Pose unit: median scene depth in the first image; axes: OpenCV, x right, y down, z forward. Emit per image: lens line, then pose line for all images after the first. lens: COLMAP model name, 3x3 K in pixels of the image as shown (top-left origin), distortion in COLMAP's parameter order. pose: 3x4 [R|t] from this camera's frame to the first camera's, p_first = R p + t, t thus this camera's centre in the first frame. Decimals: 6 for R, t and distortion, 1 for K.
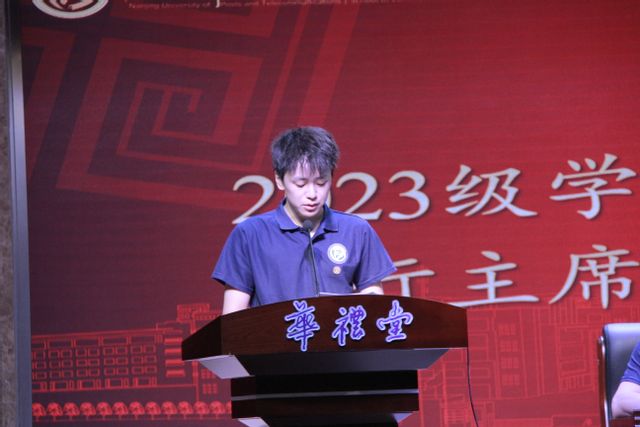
lens RADIAL K [[4080.1, 0, 306.7], [0, 4080.1, 212.3], [0, 0, 1]] dist [0.426692, 236.084033]
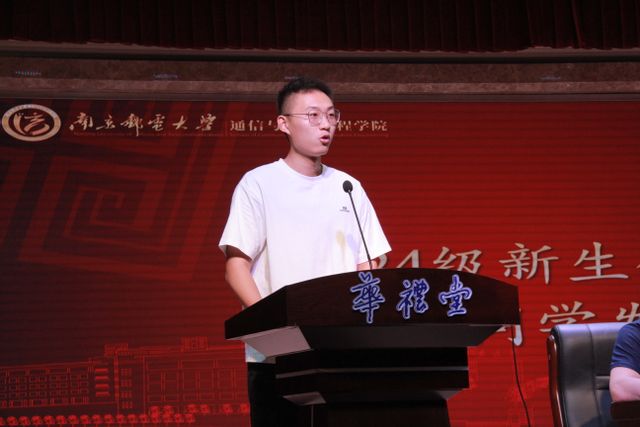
lens RADIAL K [[1778.4, 0, 320.0], [0, 1778.4, 213.5], [0, 0, 1]] dist [0.714427, 0.739652]
pose [[0.989445, 0.018637, 0.143707, -0.074109], [-0.006946, 0.996655, -0.081427, 0.042401], [-0.144744, 0.079569, 0.986265, 0.572879]]
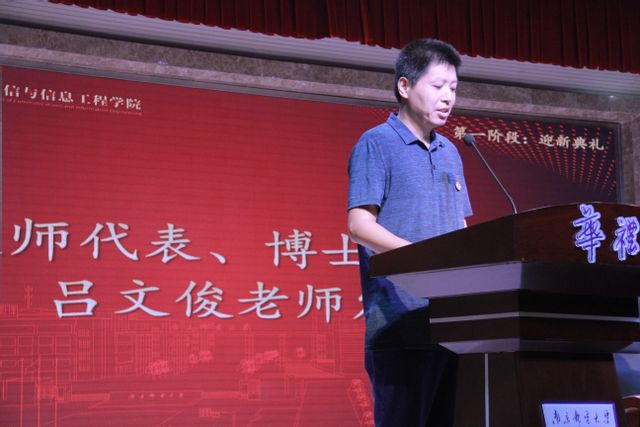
lens RADIAL K [[1490.9, 0, 320.0], [0, 1490.9, 213.5], [0, 0, 1]] dist [0.549239, 0.510678]
pose [[0.882895, 0.079020, 0.462874, -0.199675], [-0.036341, 0.994281, -0.100423, 0.057603], [-0.468162, 0.071842, 0.880717, 0.738184]]
